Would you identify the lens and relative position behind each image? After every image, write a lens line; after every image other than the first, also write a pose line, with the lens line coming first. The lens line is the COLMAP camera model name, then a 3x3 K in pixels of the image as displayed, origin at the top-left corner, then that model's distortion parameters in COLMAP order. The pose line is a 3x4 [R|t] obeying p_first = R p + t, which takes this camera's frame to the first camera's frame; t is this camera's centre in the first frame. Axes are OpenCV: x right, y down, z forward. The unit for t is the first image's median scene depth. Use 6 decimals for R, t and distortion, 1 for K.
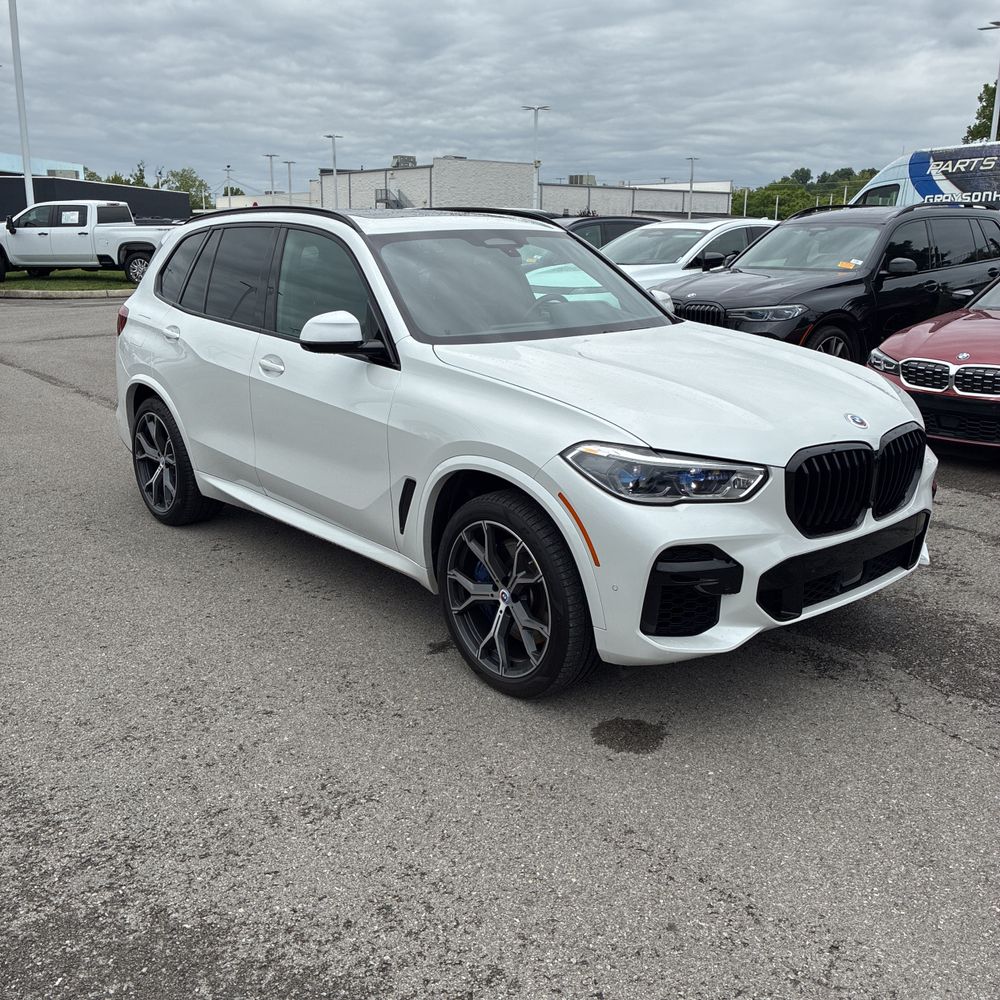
lens RADIAL K [[1005.6, 0, 497.9], [0, 1005.6, 502.5], [0, 0, 1]] dist [0.046535, -0.032724]
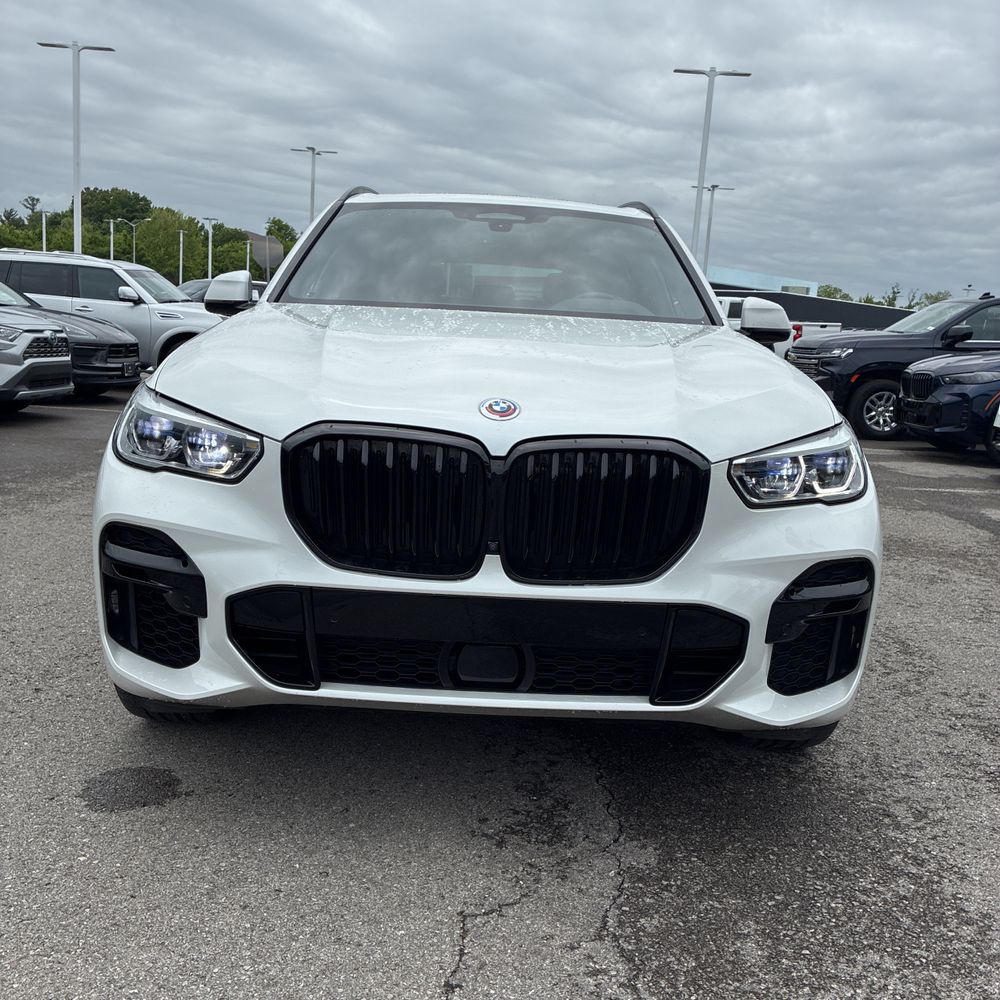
lens RADIAL K [[1004.4, 0, 498.3], [0, 1004.4, 484.7], [0, 0, 1]] dist [0.027766, 0.007127]
pose [[0.766485, 0.143594, -0.626004, 0.460556], [-0.223099, 0.973520, -0.049856, -0.003587], [0.602268, 0.177874, 0.778225, 0.334062]]
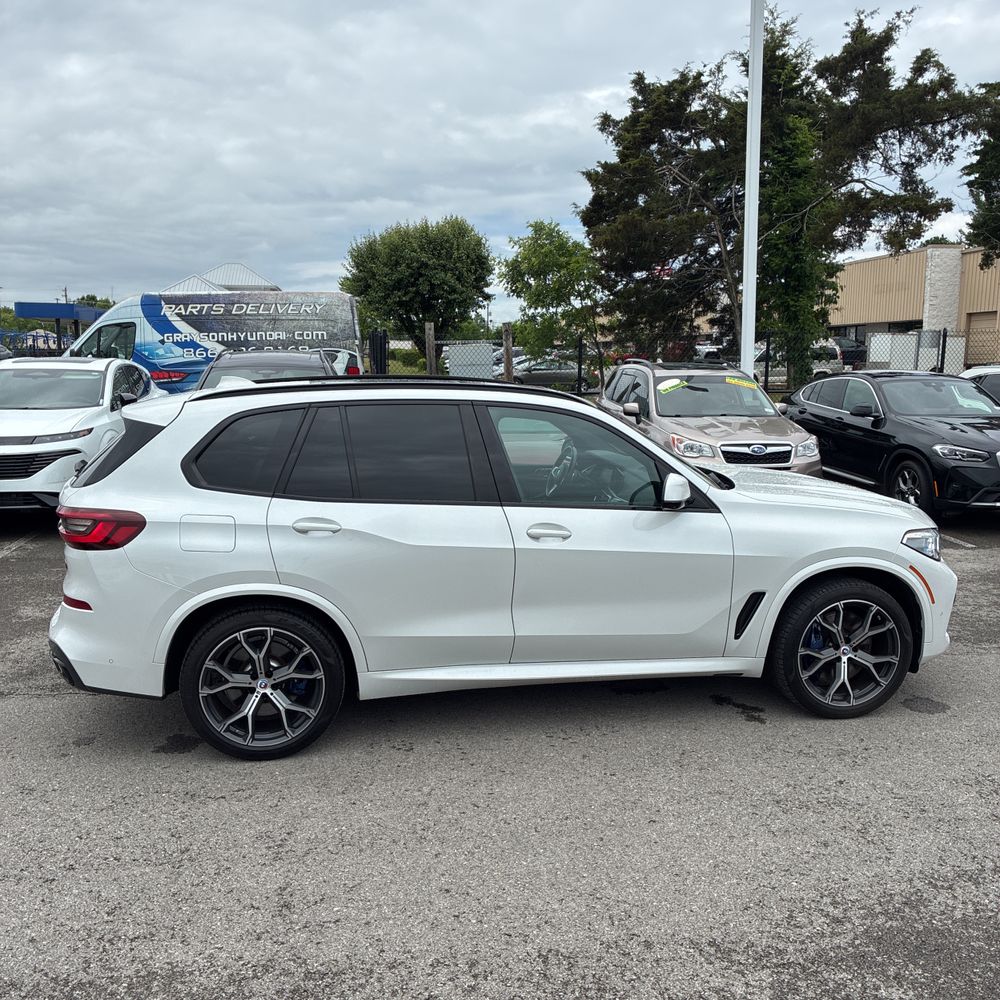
lens RADIAL K [[1010.8, 0, 500.0], [0, 1010.8, 502.2], [0, 0, 1]] dist [0.030935, -0.013816]
pose [[0.506132, -0.127706, 0.852949, -0.950785], [0.218802, 0.975634, 0.016239, -0.161483], [-0.834240, 0.178408, 0.521742, 0.399069]]
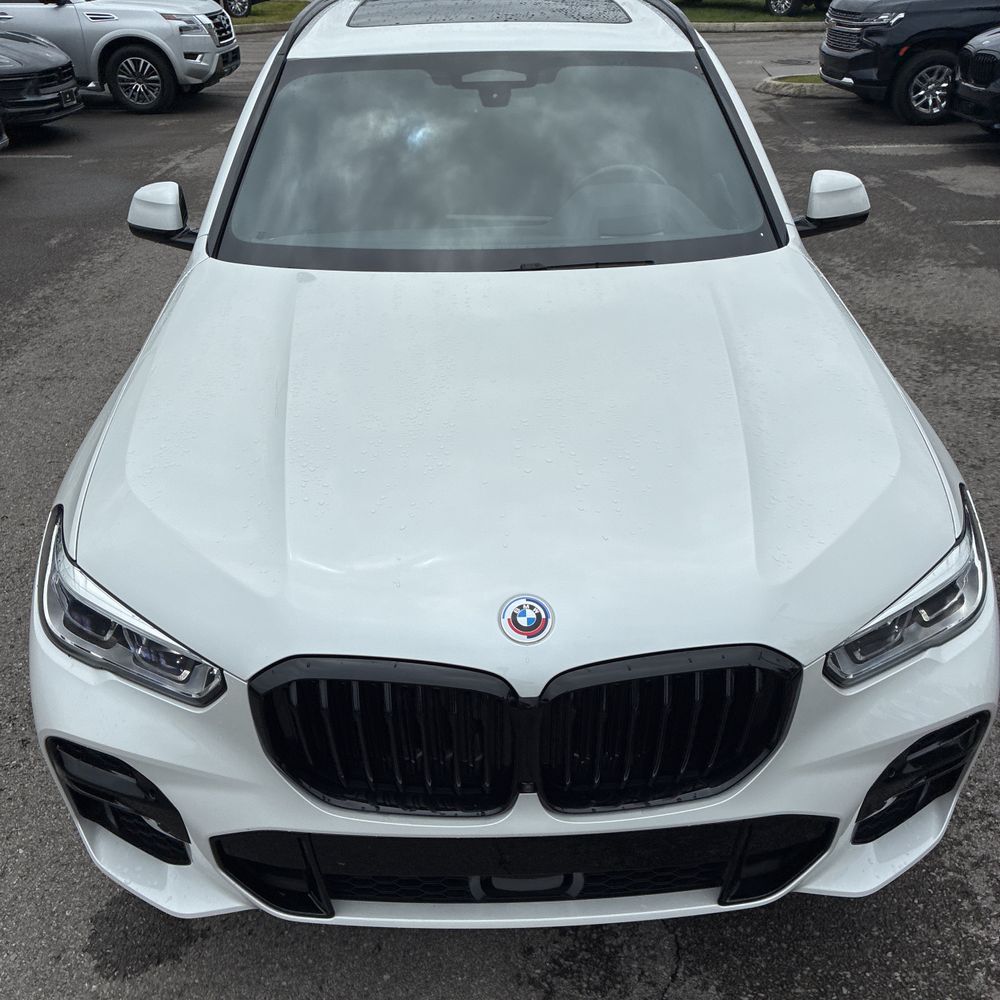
lens RADIAL K [[1010.8, 0, 500.0], [0, 1010.8, 502.2], [0, 0, 1]] dist [0.030935, -0.013816]
pose [[0.777555, 0.305631, -0.549543, 0.363429], [-0.161740, 0.941739, 0.294905, -0.165863], [0.607658, -0.140422, 0.781686, 0.397155]]
